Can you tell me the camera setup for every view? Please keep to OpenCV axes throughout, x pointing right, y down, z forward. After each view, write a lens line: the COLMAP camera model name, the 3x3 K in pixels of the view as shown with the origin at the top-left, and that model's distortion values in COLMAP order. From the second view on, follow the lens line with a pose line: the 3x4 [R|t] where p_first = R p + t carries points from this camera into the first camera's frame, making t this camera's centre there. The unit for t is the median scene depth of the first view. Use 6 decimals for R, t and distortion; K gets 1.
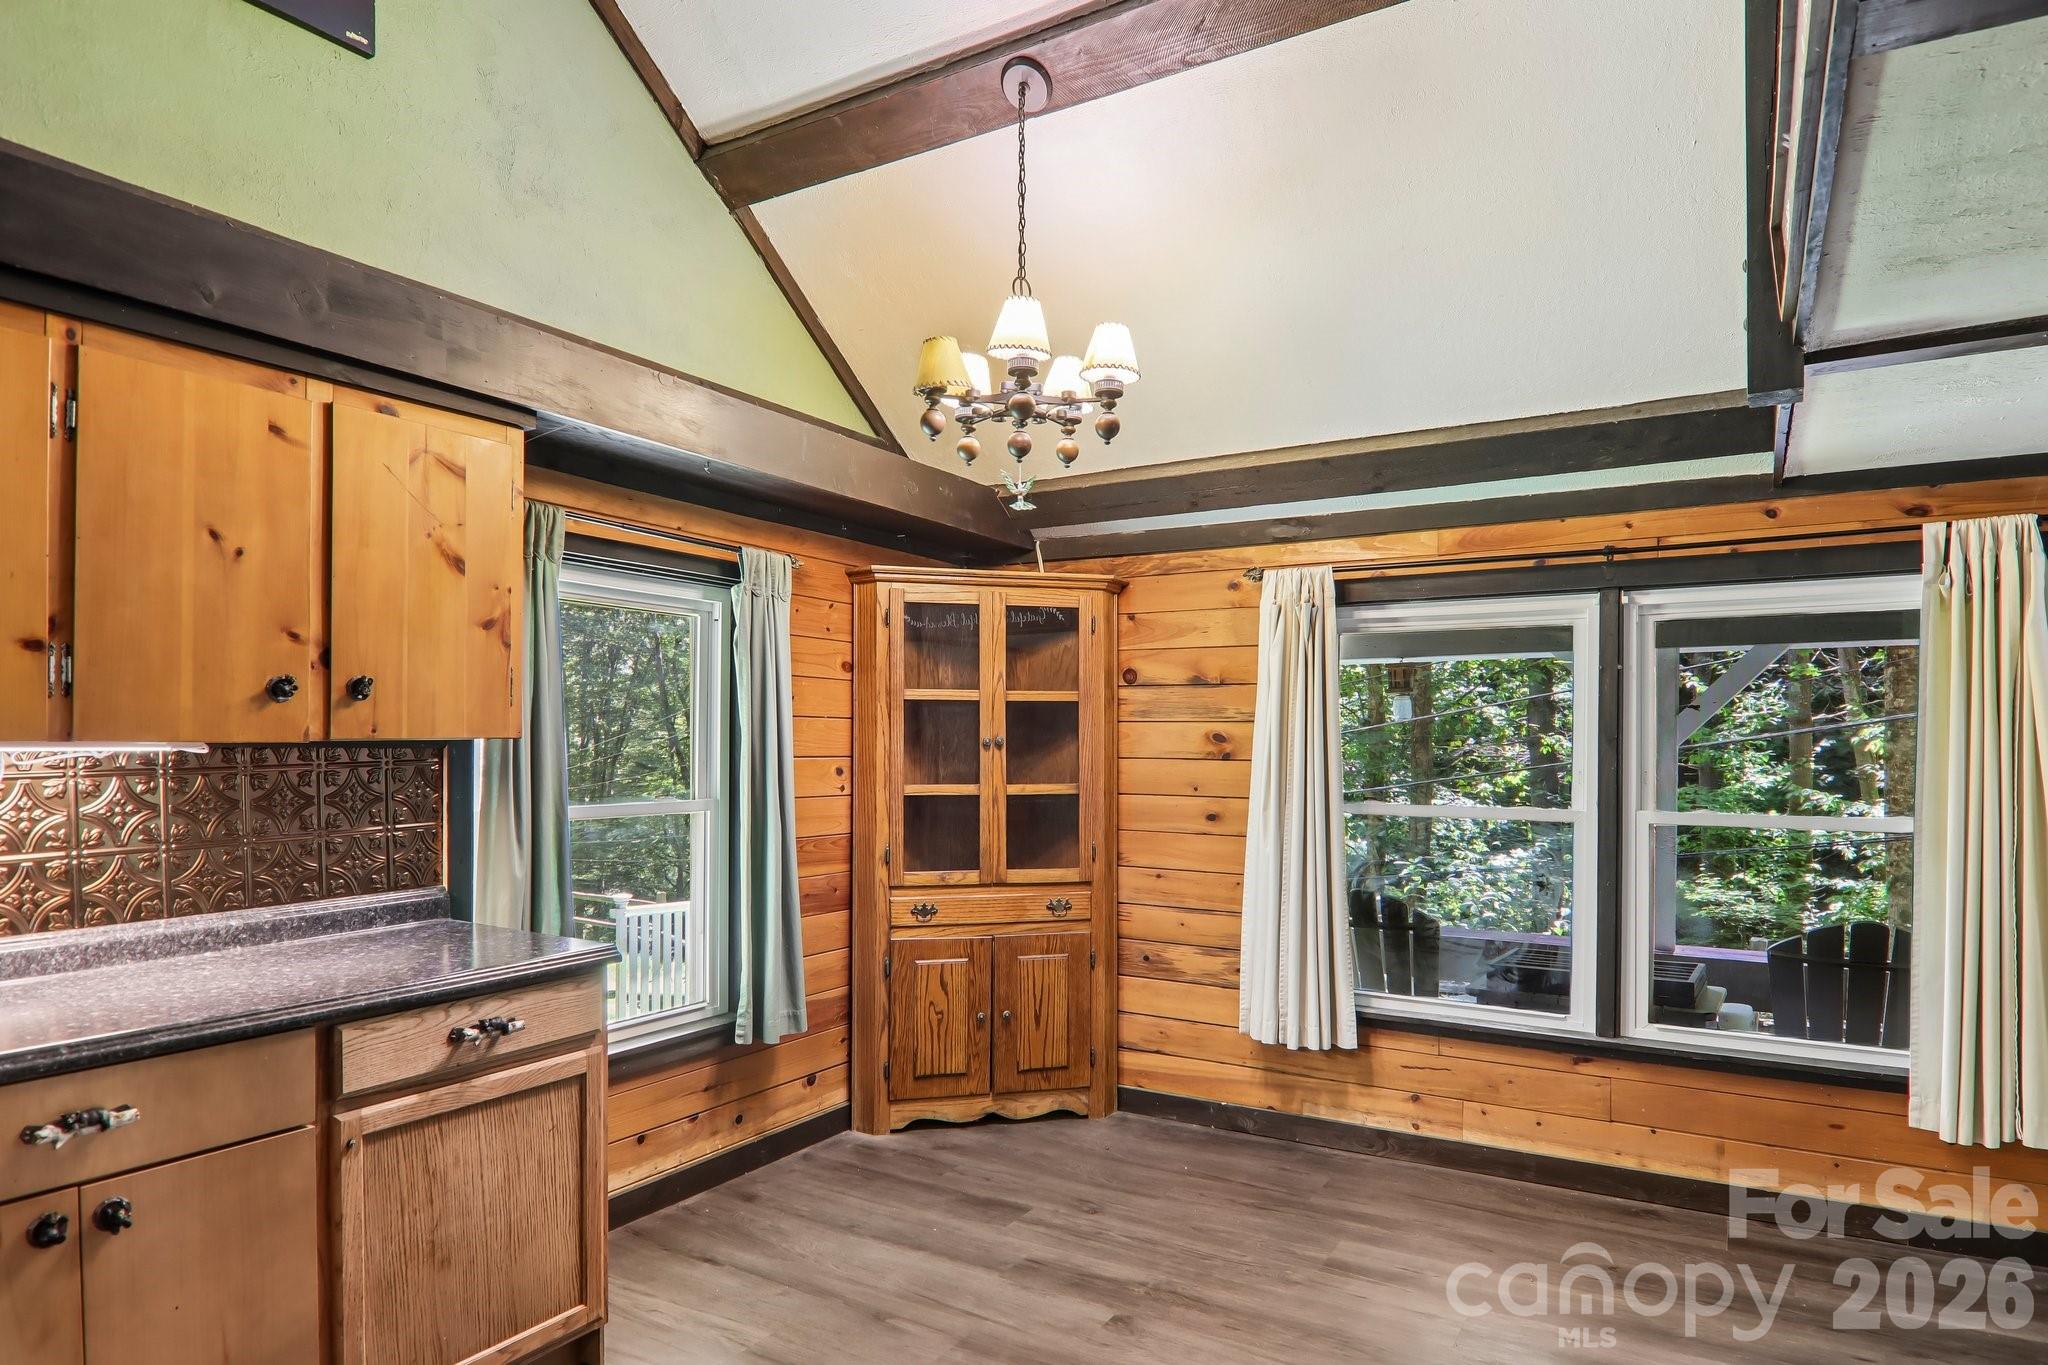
lens RADIAL K [[1167.6, 0, 1028.1], [0, 1167.6, 746.0], [0, 0, 1]] dist [0.003367, -0.018681]
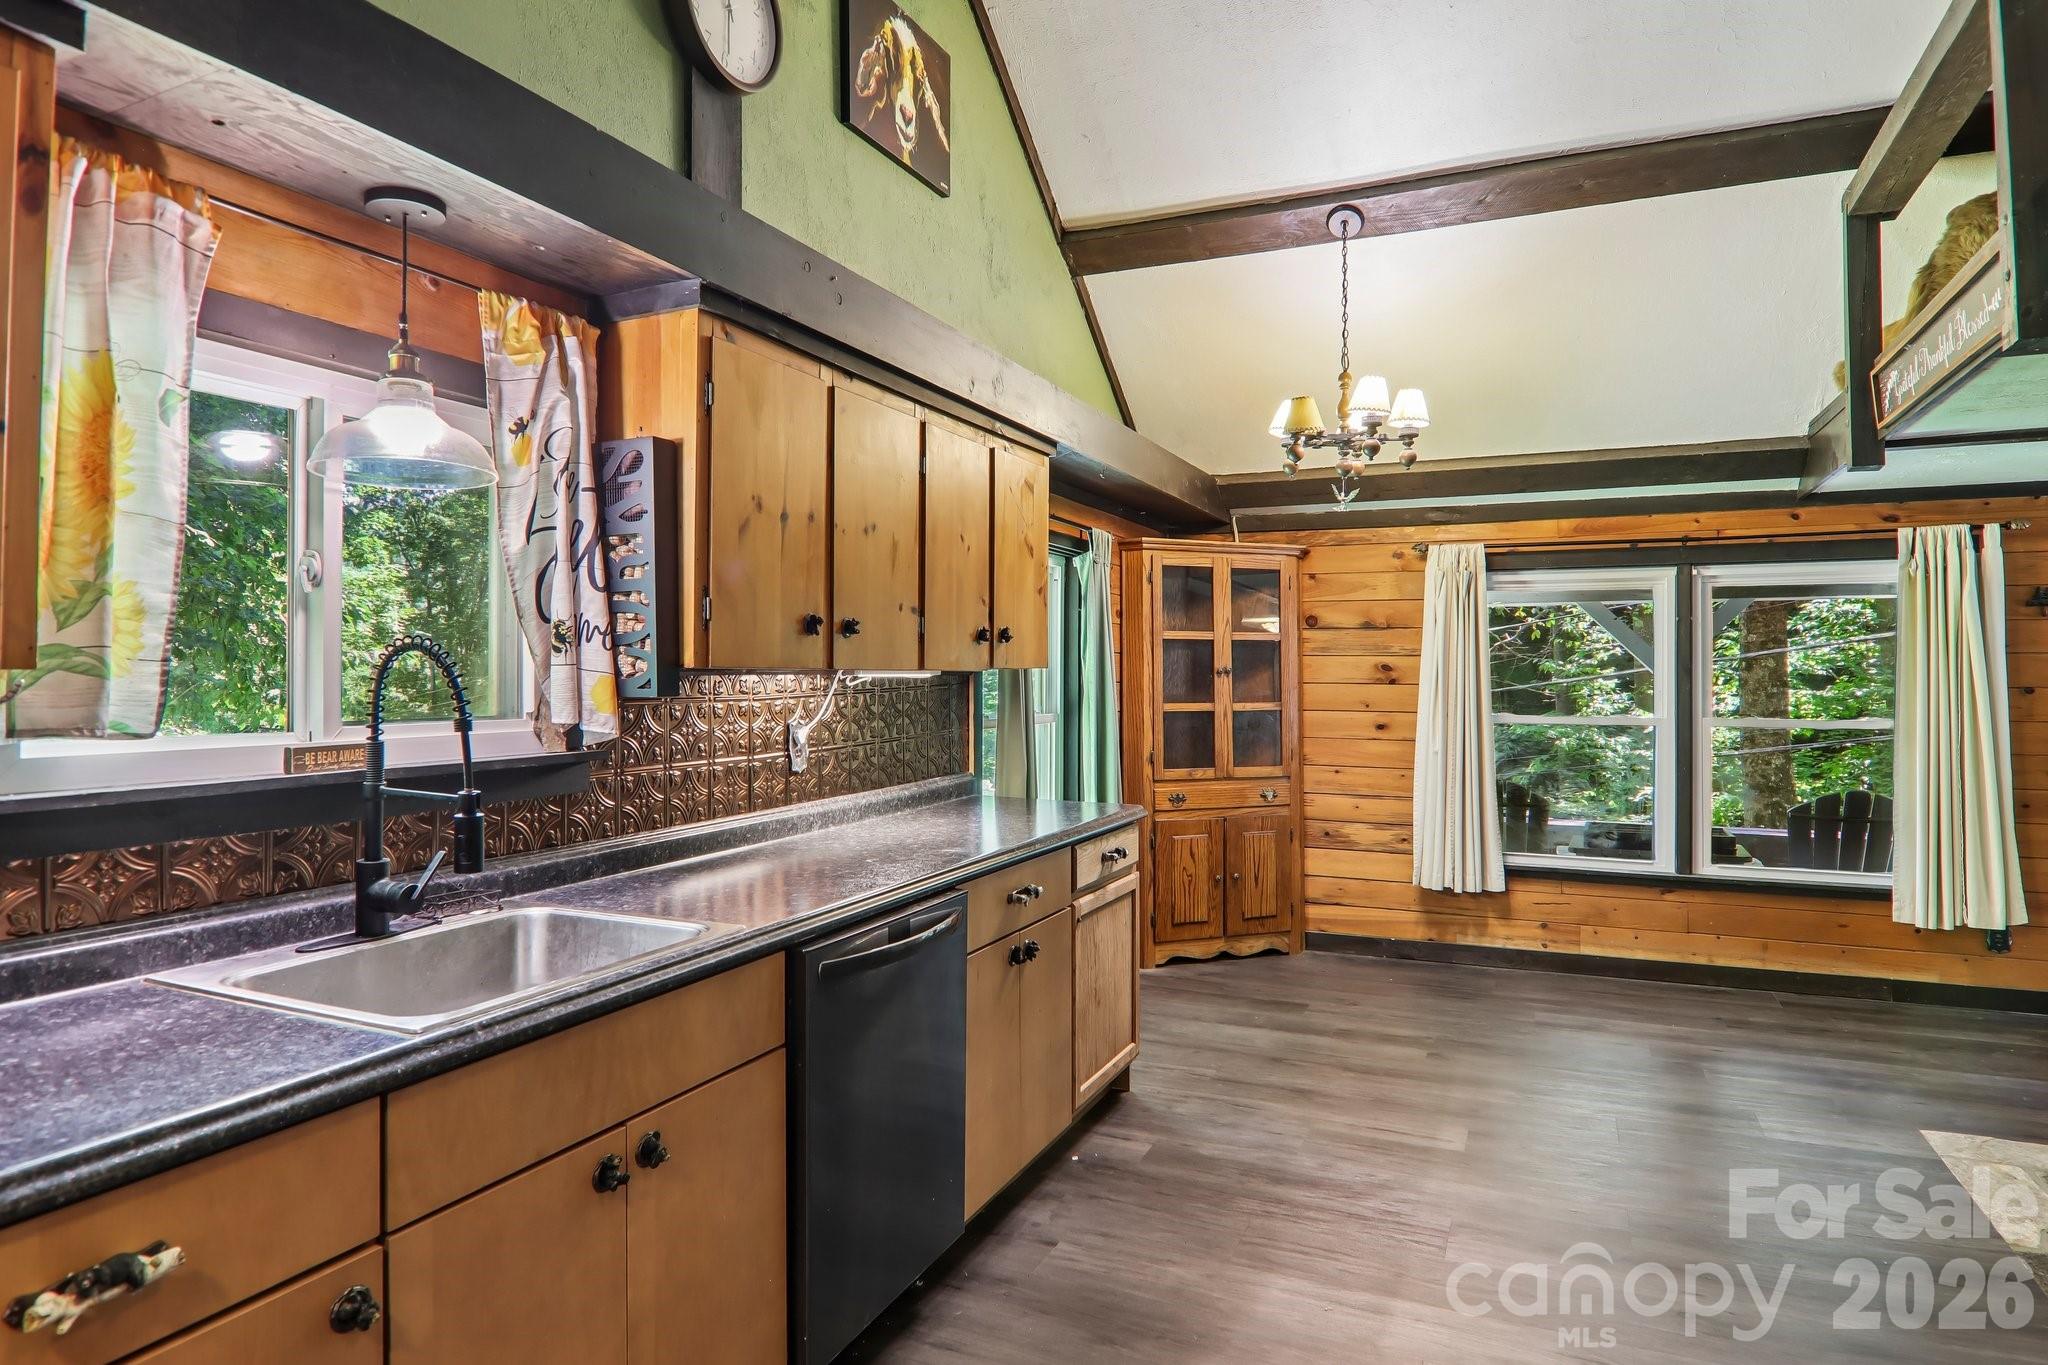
lens RADIAL K [[1167.6, 0, 1014.8], [0, 1167.6, 666.4], [0, 0, 1]] dist [0.003367, -0.018681]
pose [[0.993556, -0.000345, 0.113340, -0.489742], [0.001232, 0.999969, -0.007756, 0.001705], [-0.113334, 0.007846, 0.993526, -0.341491]]
